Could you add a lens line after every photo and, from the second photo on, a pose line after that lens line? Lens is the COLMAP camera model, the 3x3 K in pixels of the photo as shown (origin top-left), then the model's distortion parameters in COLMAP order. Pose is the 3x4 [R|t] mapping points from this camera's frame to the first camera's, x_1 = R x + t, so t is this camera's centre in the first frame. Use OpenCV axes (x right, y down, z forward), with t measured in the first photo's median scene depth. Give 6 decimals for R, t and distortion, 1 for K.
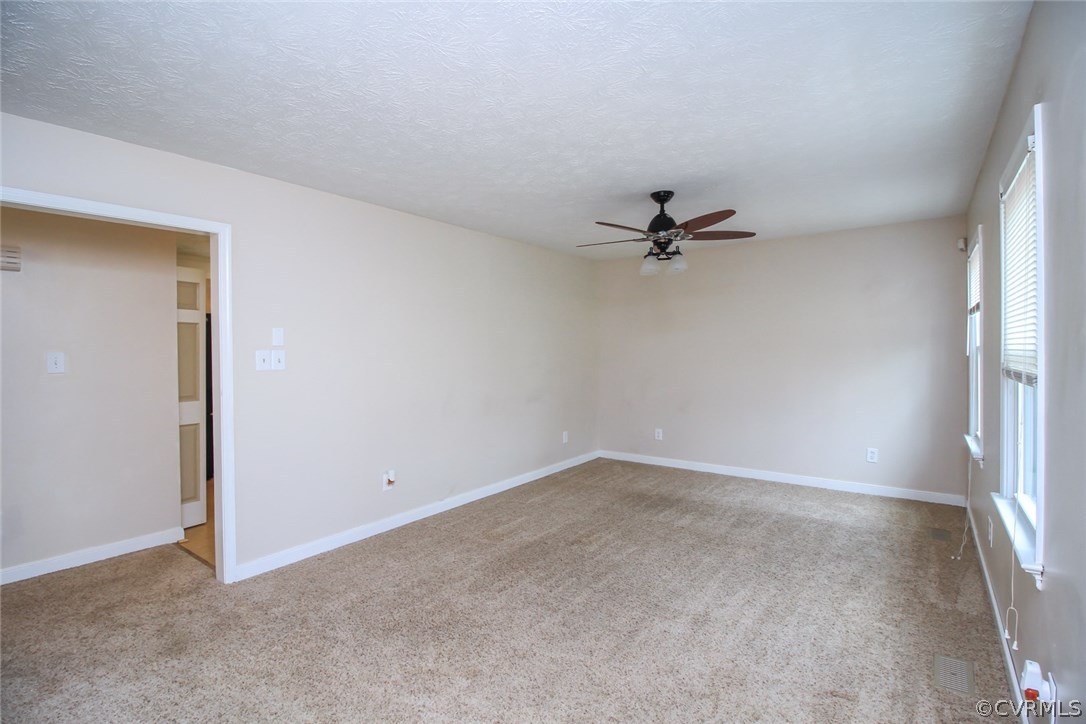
lens RADIAL K [[509.2, 0, 530.8], [0, 509.2, 356.9], [0, 0, 1]] dist [0.000509, -0.012747]
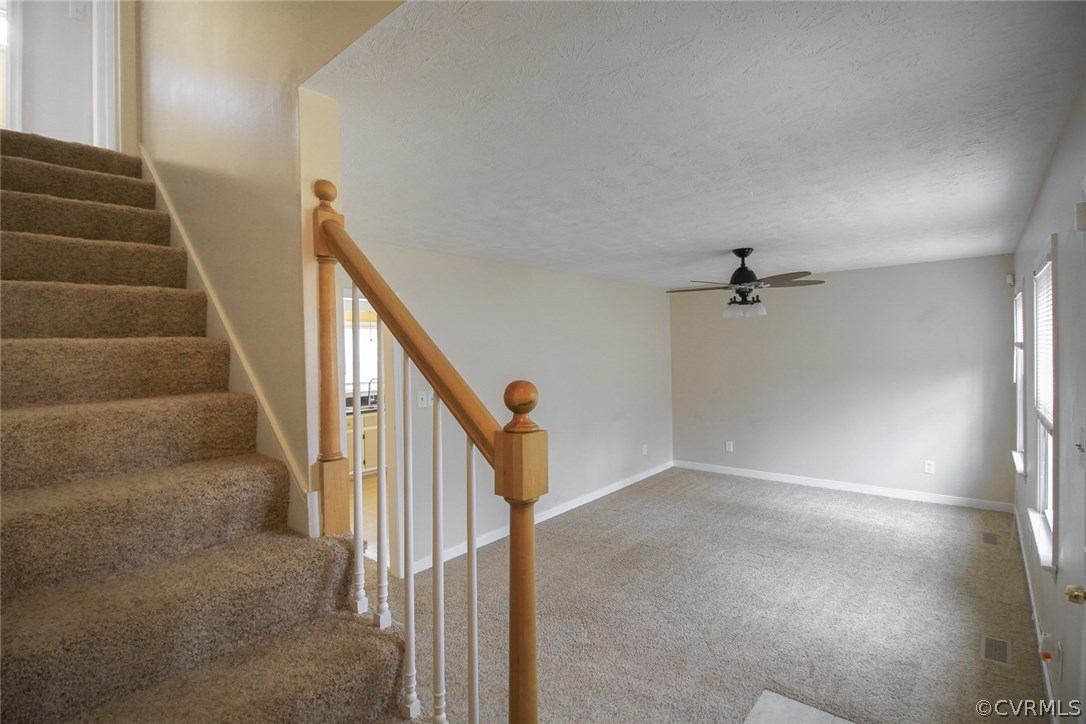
lens RADIAL K [[520.6, 0, 540.5], [0, 520.6, 354.2], [0, 0, 1]] dist [0.001771, -0.014829]
pose [[0.998676, -0.015410, -0.049085, -0.151052], [0.015736, 0.999857, 0.006268, -0.093200], [0.048982, -0.007033, 0.998775, -0.221583]]
